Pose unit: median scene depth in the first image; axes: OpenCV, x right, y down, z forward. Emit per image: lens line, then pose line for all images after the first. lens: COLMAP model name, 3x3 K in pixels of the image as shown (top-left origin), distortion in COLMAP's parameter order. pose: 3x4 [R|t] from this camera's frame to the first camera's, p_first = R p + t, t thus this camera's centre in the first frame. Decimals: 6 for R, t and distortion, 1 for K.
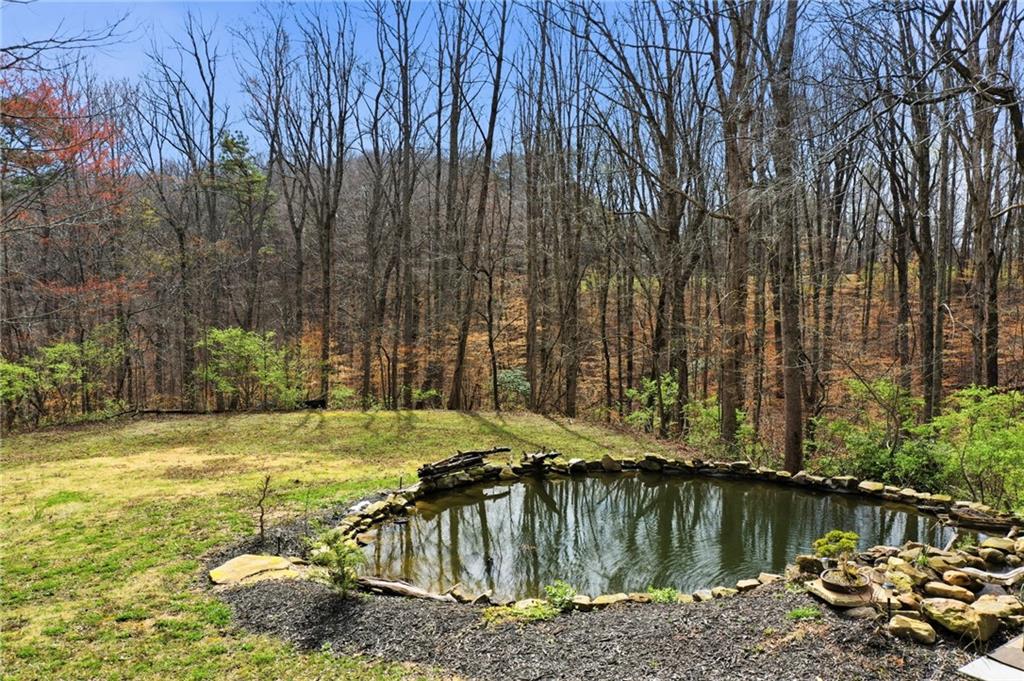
lens RADIAL K [[867.4, 0, 511.5], [0, 867.4, 336.8], [0, 0, 1]] dist [-0.017163, -0.000161]
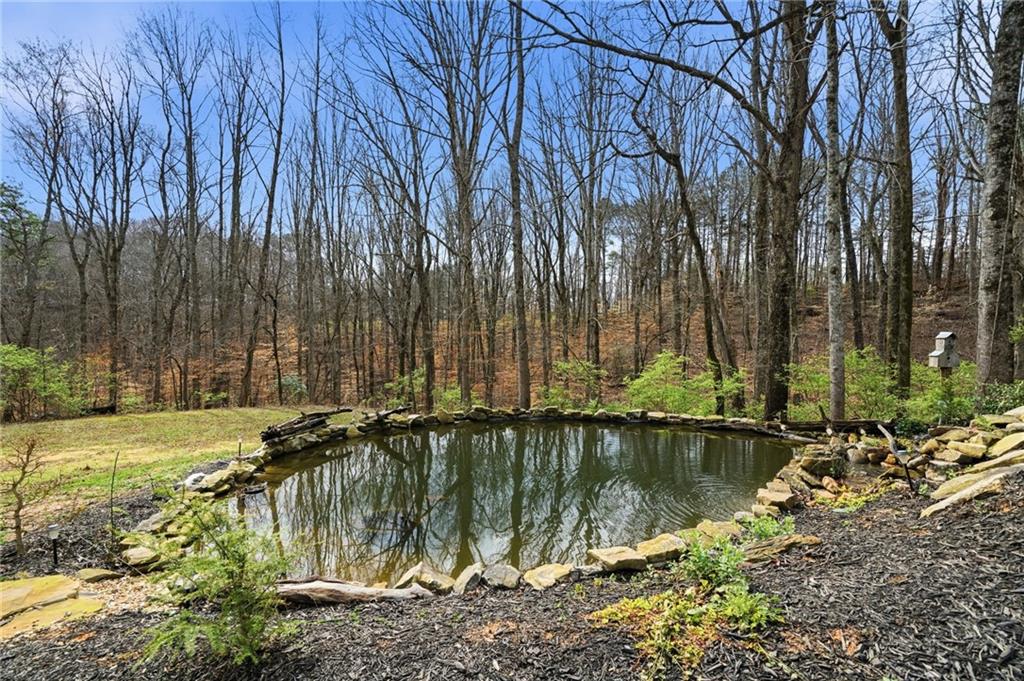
lens RADIAL K [[511.4, 0, 512.2], [0, 511.4, 352.8], [0, 0, 1]] dist [0.002231, 0.009894]
pose [[0.897511, -0.017159, 0.440658, -0.099301], [0.031784, 0.999161, -0.025829, 0.086038], [-0.439845, 0.037187, 0.897304, 0.378453]]
